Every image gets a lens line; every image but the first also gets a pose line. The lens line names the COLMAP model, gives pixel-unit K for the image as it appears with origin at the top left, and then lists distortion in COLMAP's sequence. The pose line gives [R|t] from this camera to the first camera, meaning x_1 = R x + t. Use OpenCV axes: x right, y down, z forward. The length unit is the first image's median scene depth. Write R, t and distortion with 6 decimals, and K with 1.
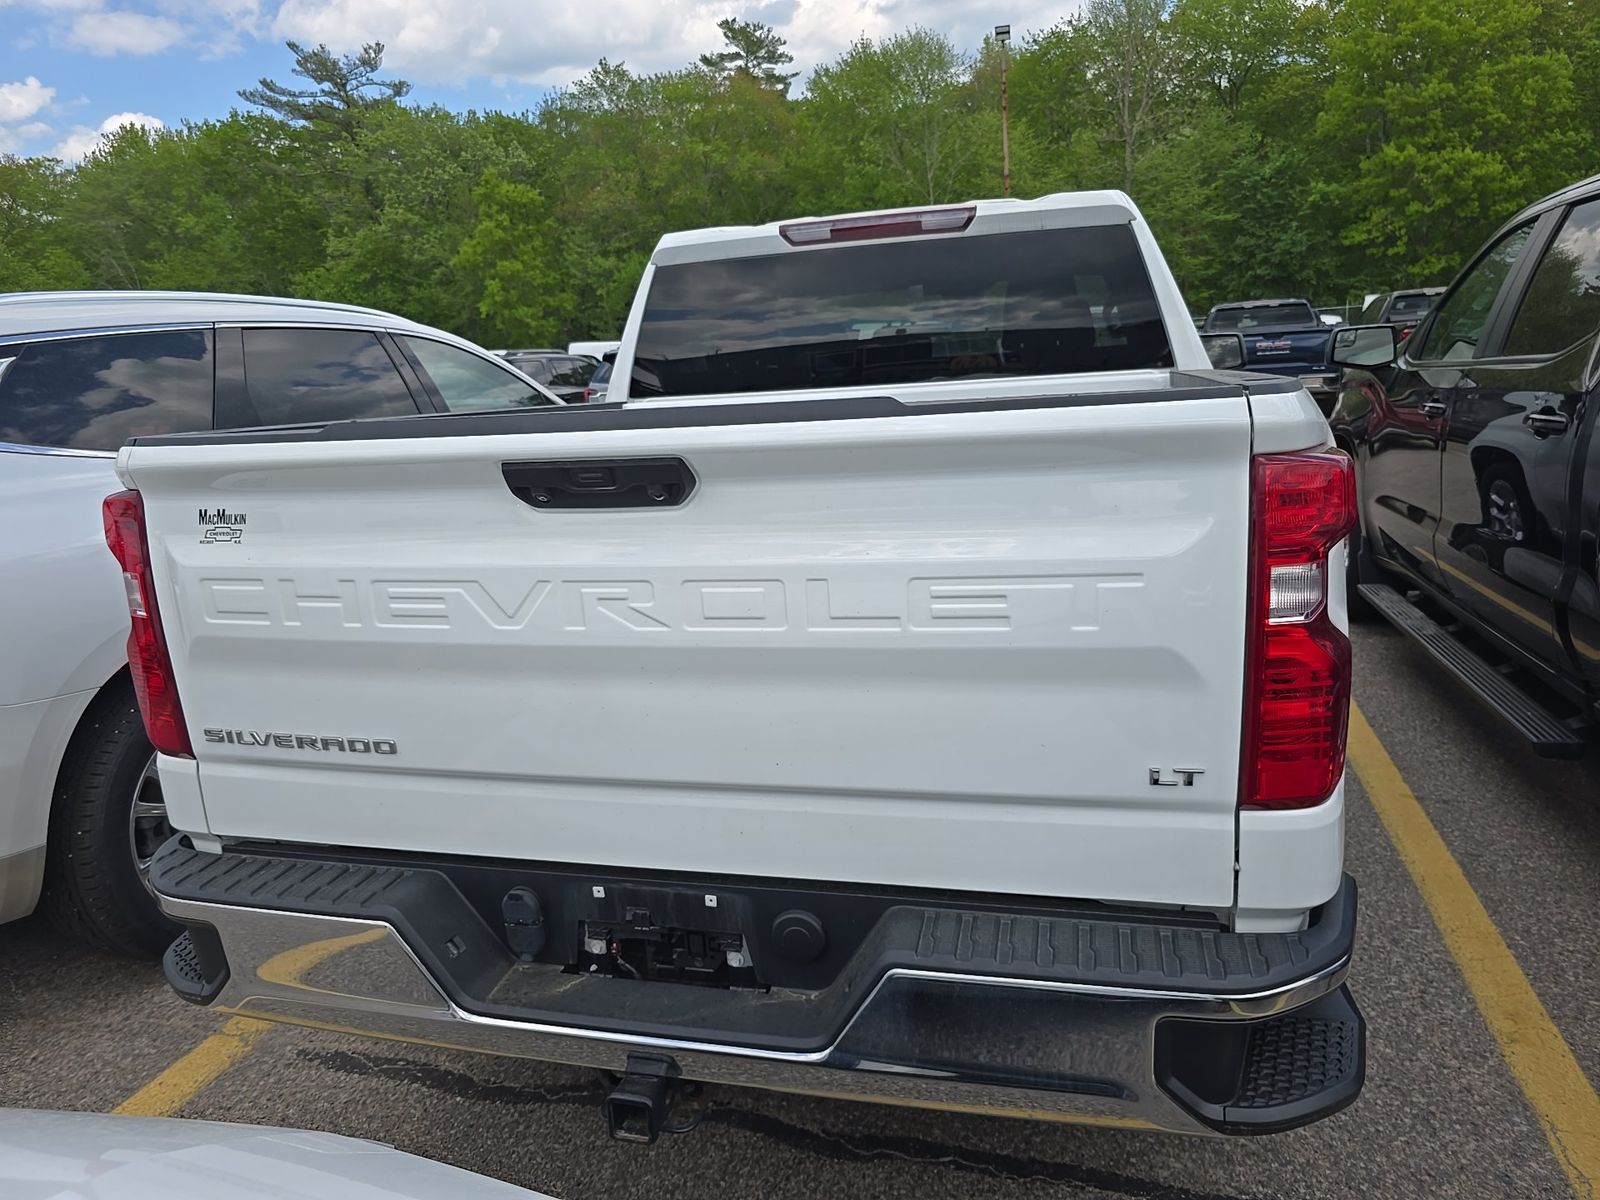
lens RADIAL K [[1114.3, 0, 800.0], [0, 1114.3, 600.0], [0, 0, 1]] dist [0.034157, -0.029176]
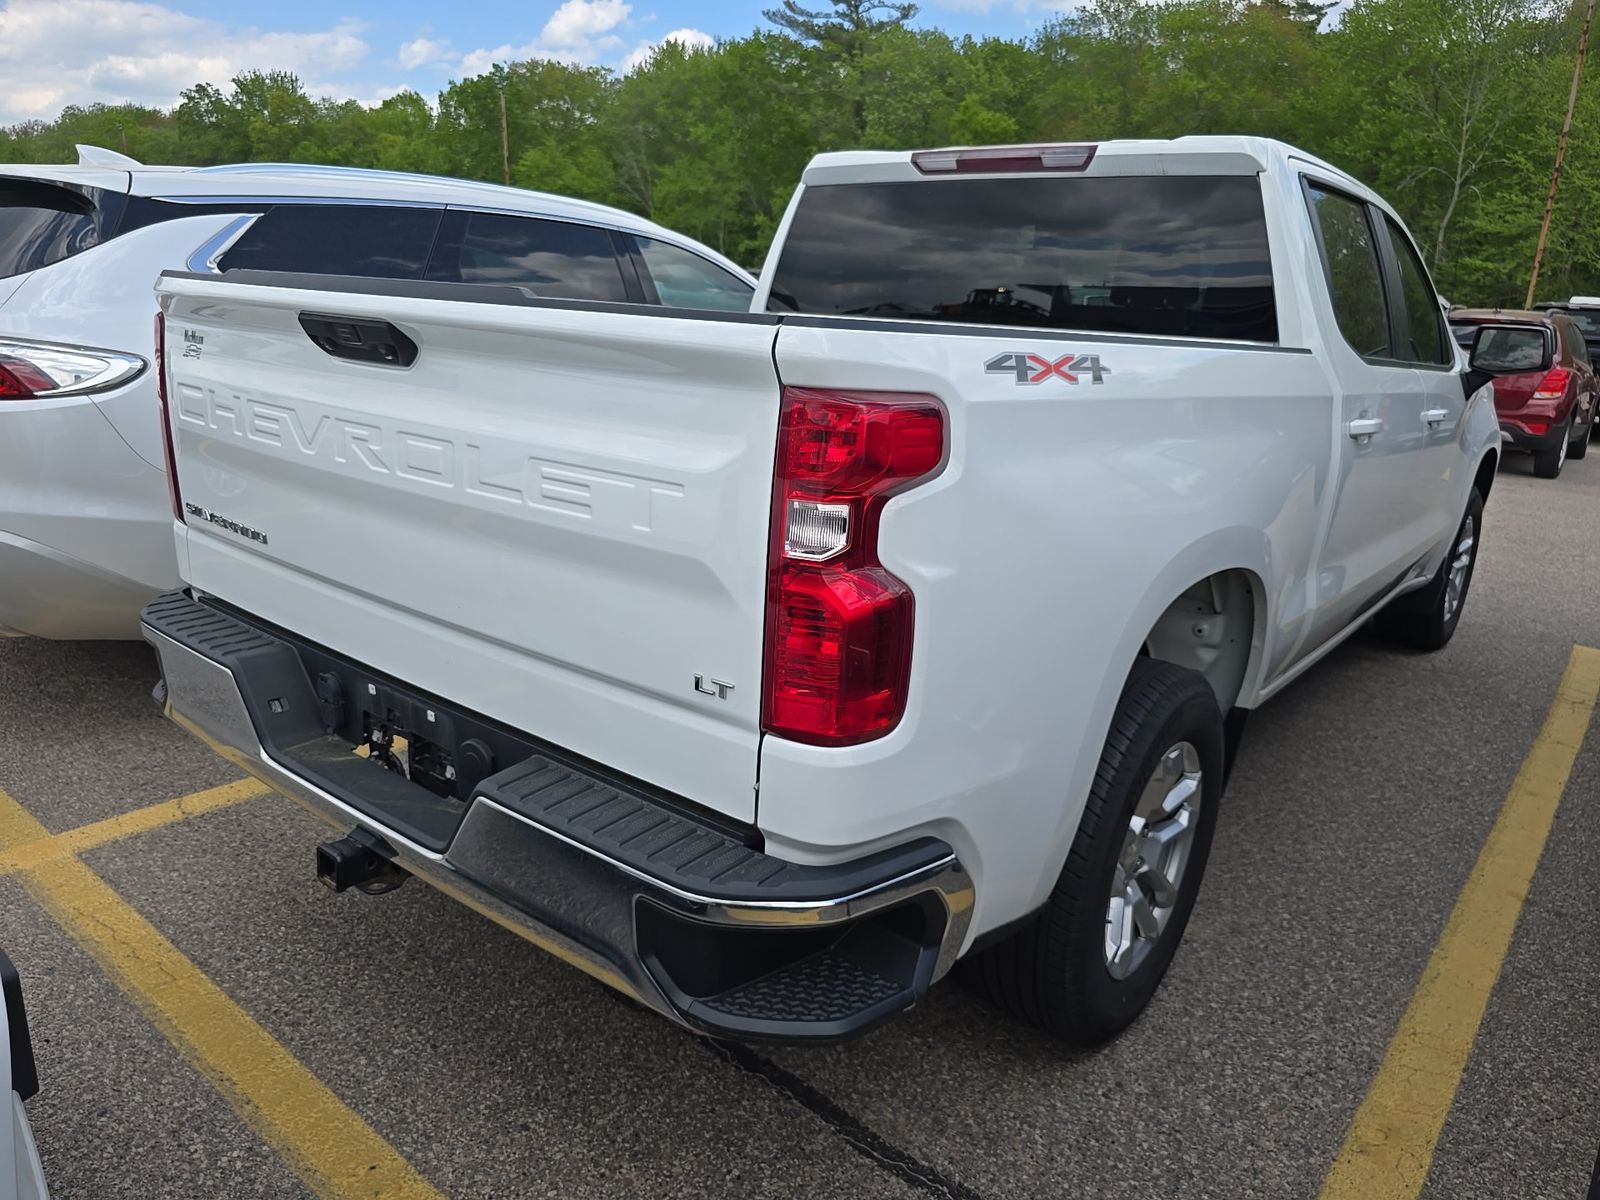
lens RADIAL K [[1122.6, 0, 800.0], [0, 1122.6, 600.0], [0, 0, 1]] dist [0.032152, -0.028797]
pose [[0.911418, 0.209406, -0.354212, 0.034575], [-0.191447, 0.977777, 0.085441, -0.001231], [0.364232, -0.010060, 0.931254, 0.002380]]
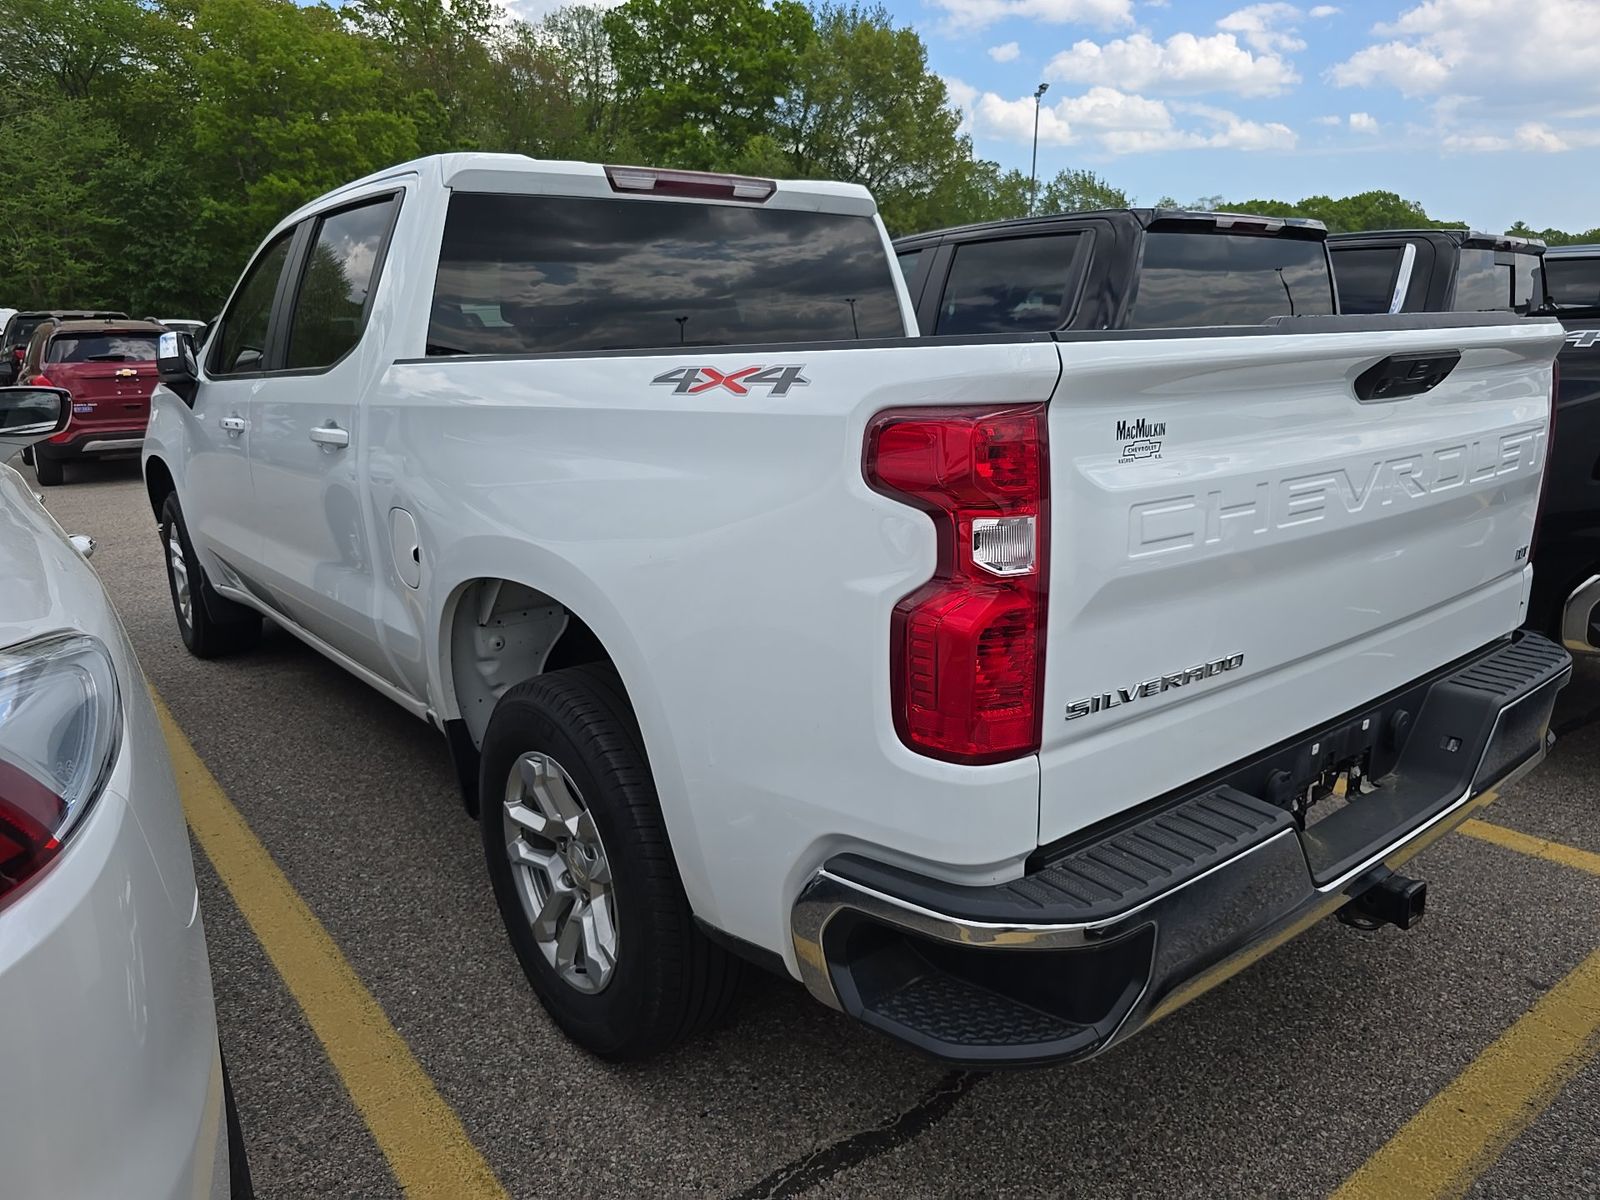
lens RADIAL K [[1114.3, 0, 800.0], [0, 1114.3, 600.0], [0, 0, 1]] dist [0.034157, -0.029176]
pose [[0.573757, -0.143490, 0.806358, -0.073987], [0.161810, 0.984988, 0.060142, -0.002154], [-0.802883, 0.095970, 0.588362, 0.039650]]
